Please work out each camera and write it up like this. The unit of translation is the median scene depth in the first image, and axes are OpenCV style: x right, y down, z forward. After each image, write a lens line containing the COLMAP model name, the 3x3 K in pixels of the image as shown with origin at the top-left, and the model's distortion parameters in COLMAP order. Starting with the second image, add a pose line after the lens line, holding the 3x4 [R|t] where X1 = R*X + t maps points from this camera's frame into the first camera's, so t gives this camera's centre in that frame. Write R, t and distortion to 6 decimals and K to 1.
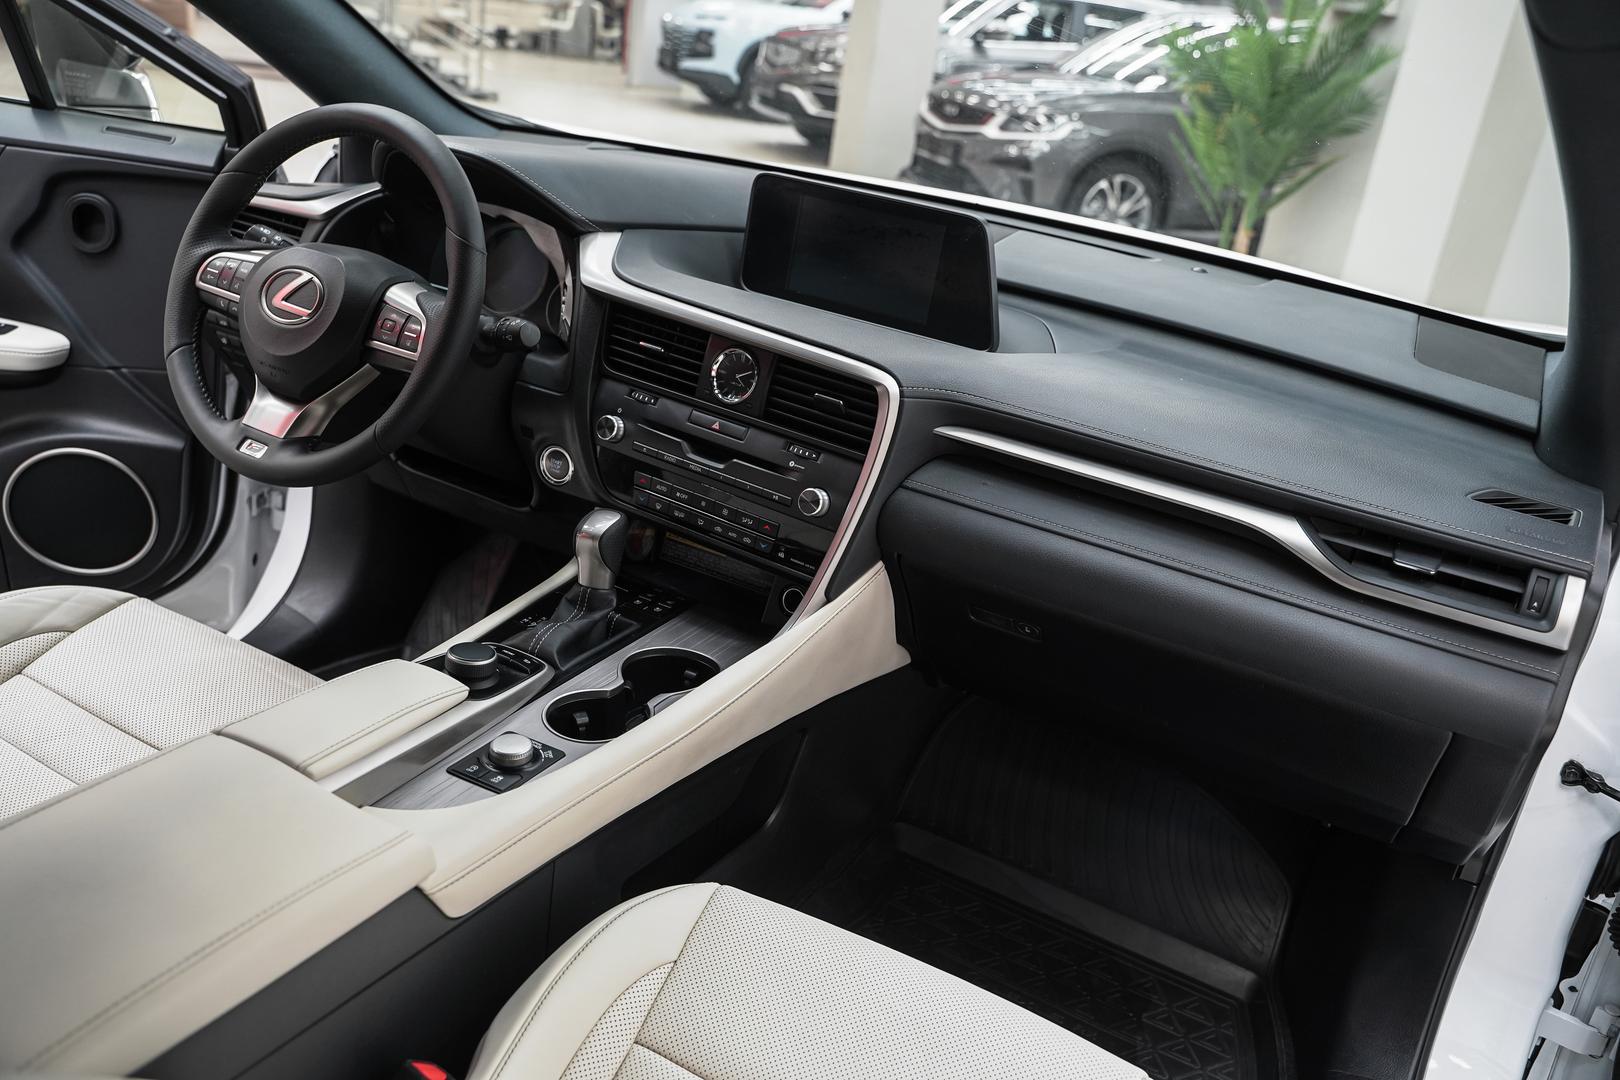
lens RADIAL K [[1285.9, 0, 805.7], [0, 1285.9, 537.3], [0, 0, 1]] dist [-0.008286, 0.001209]
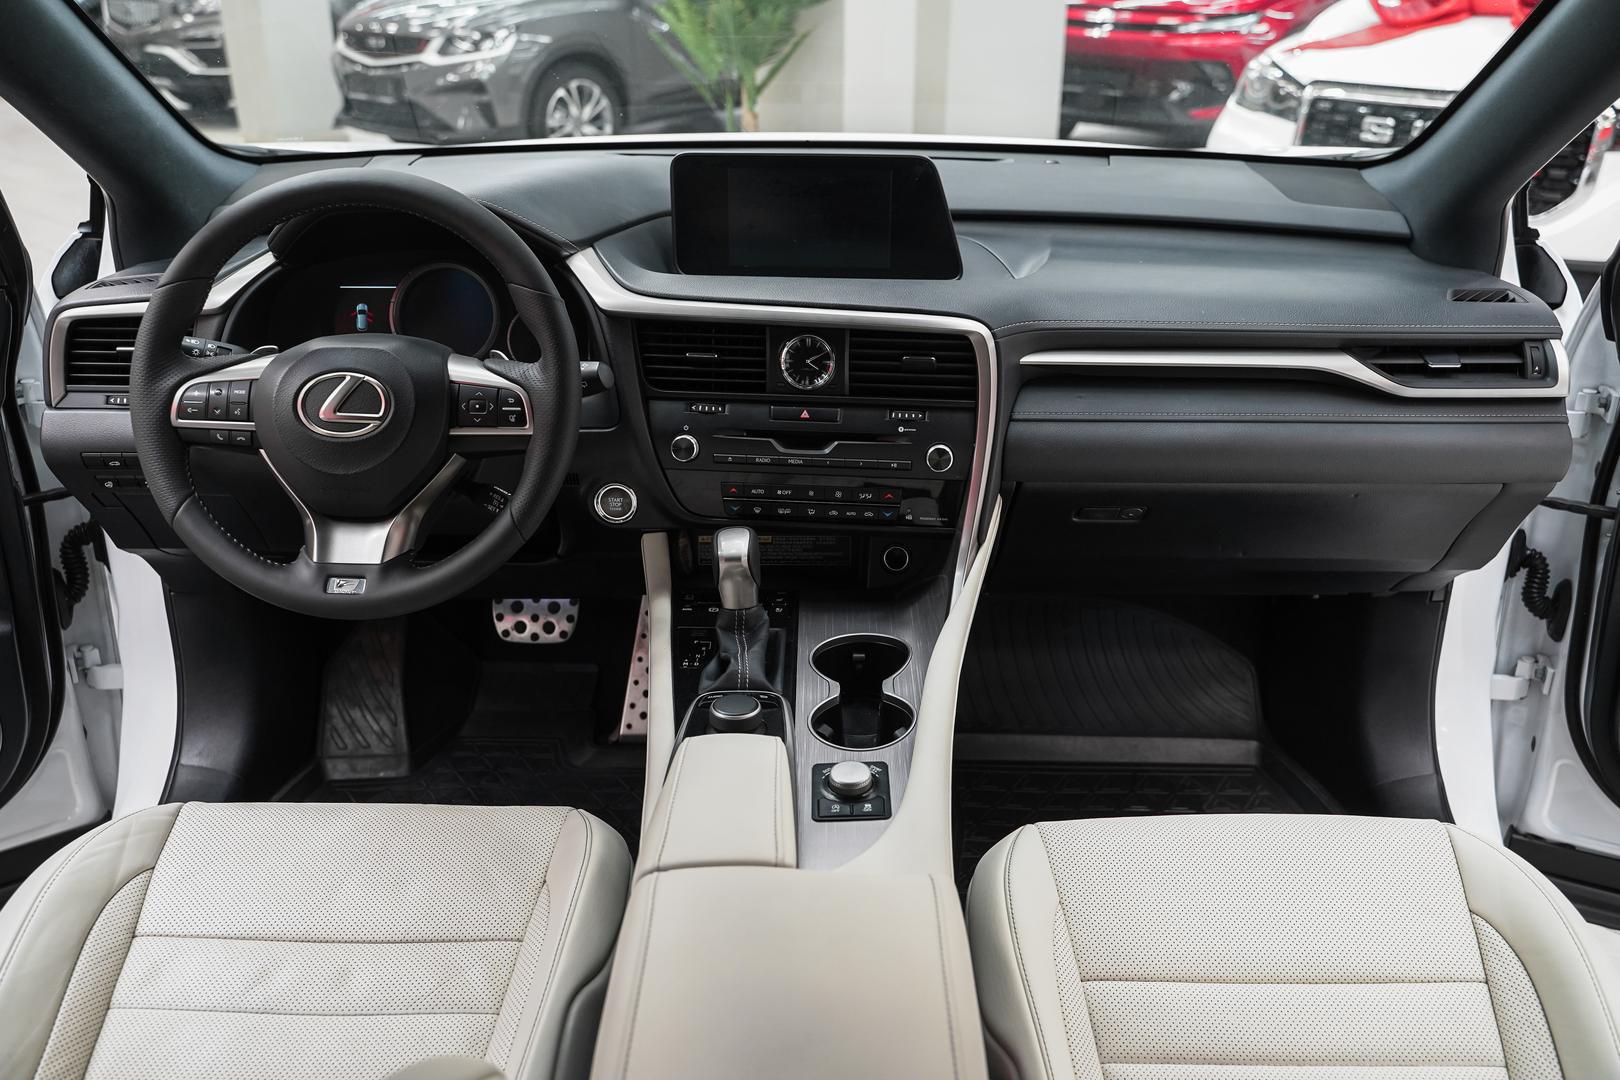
lens RADIAL K [[1285.9, 0, 793.9], [0, 1285.9, 553.5], [0, 0, 1]] dist [-0.008286, 0.001209]
pose [[0.878002, -0.313196, 0.361967, -0.437309], [0.283068, 0.949553, 0.134989, -0.112712], [-0.385985, -0.016059, 0.922365, 0.074785]]
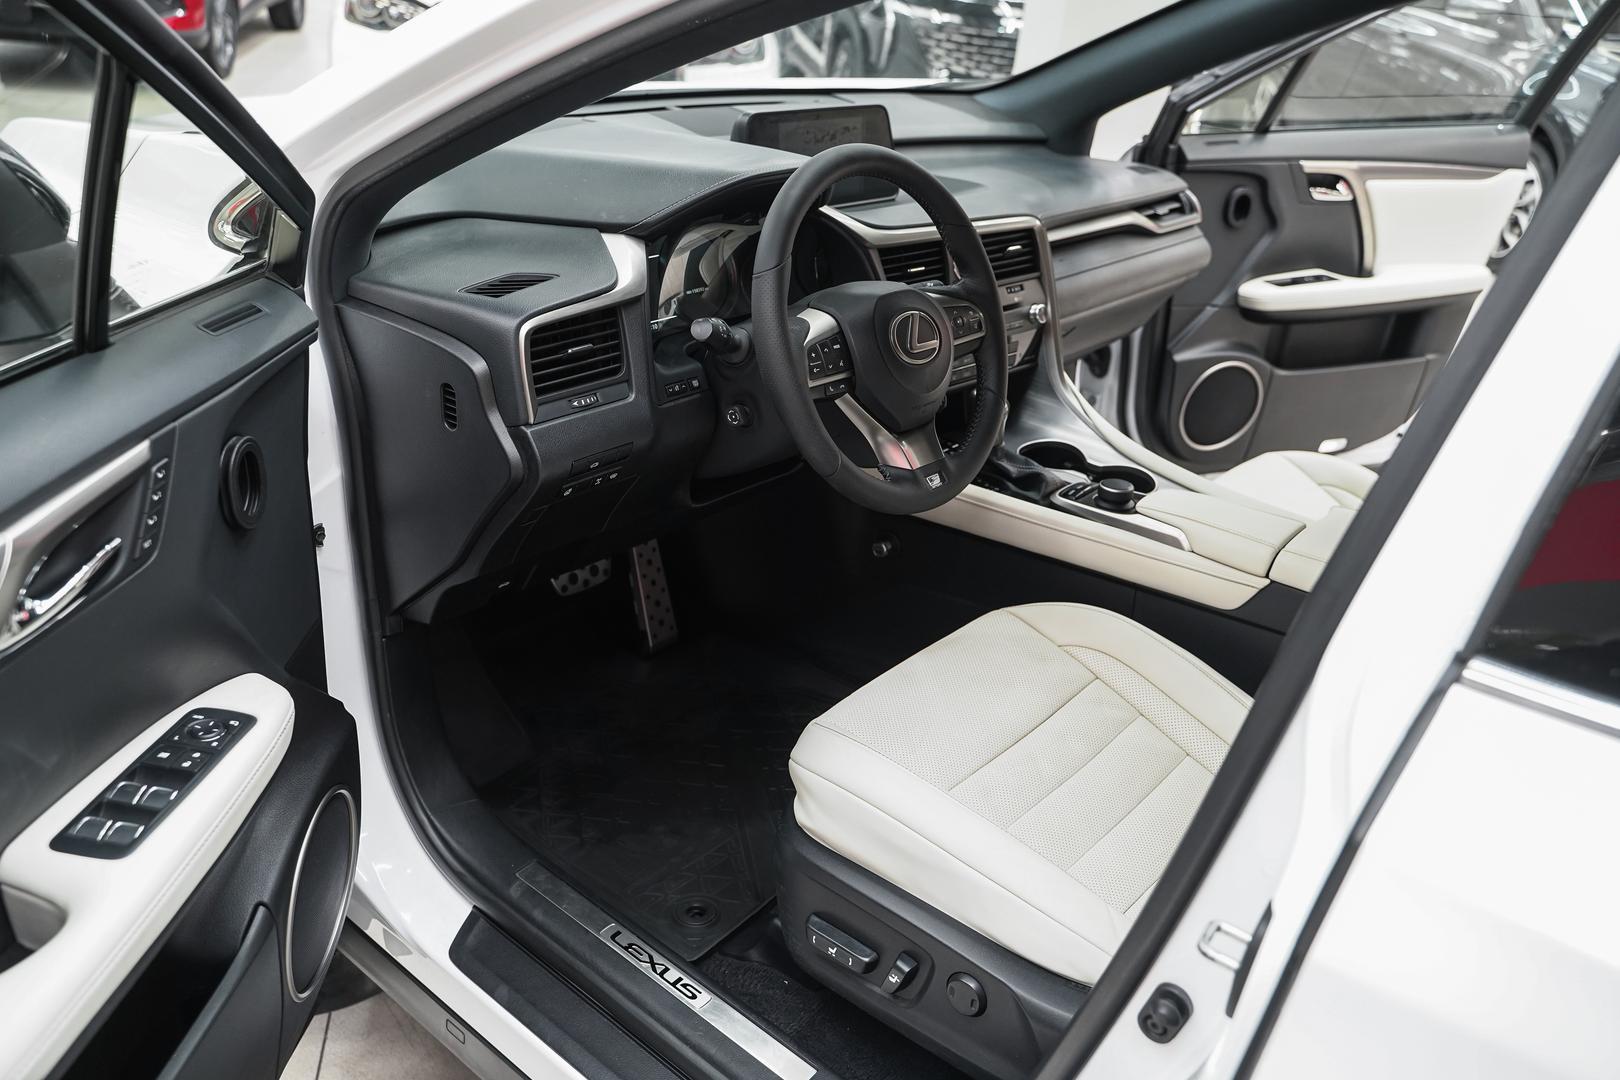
lens RADIAL K [[1285.9, 0, 792.5], [0, 1285.9, 546.1], [0, 0, 1]] dist [-0.008286, 0.001209]
pose [[0.217734, -0.536465, 0.815351, -1.274189], [0.325723, 0.827440, 0.457436, -0.520829], [-0.920052, 0.165979, 0.354901, 0.678334]]
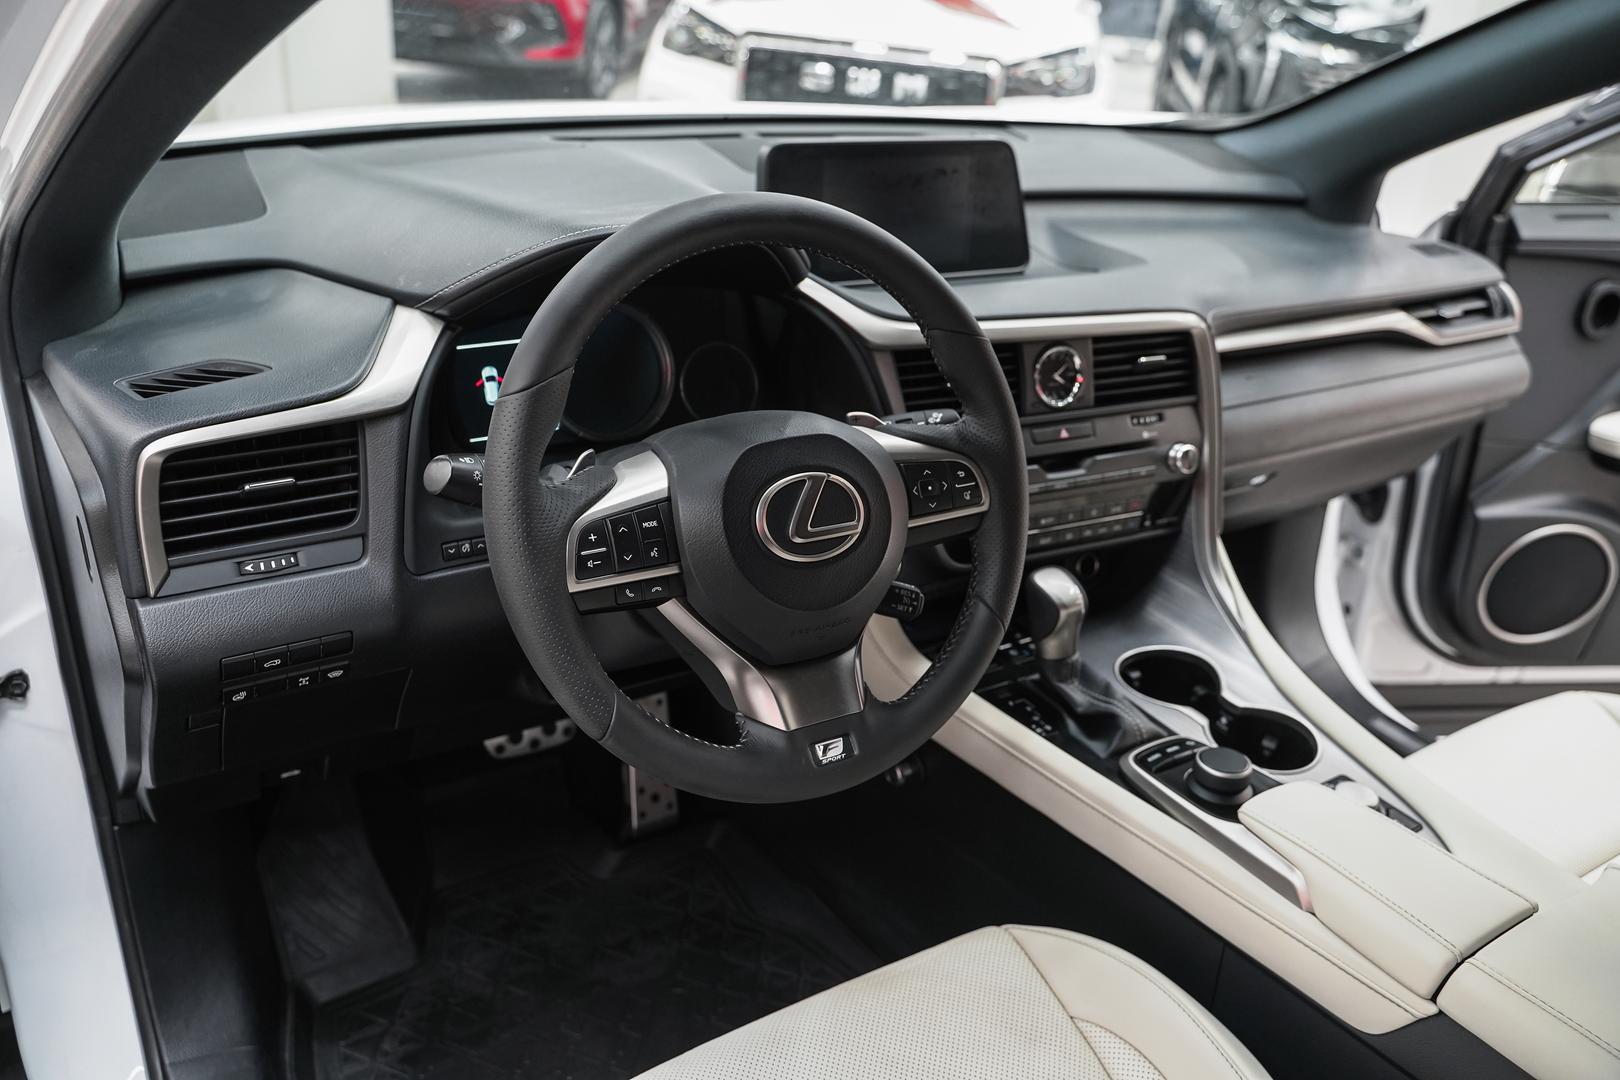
lens RADIAL K [[1285.9, 0, 793.0], [0, 1285.9, 548.2], [0, 0, 1]] dist [-0.008286, 0.001209]
pose [[0.494671, -0.471463, 0.730085, -0.811492], [0.326745, 0.879324, 0.346449, -0.367877], [-0.805319, 0.067174, 0.589024, 0.574142]]
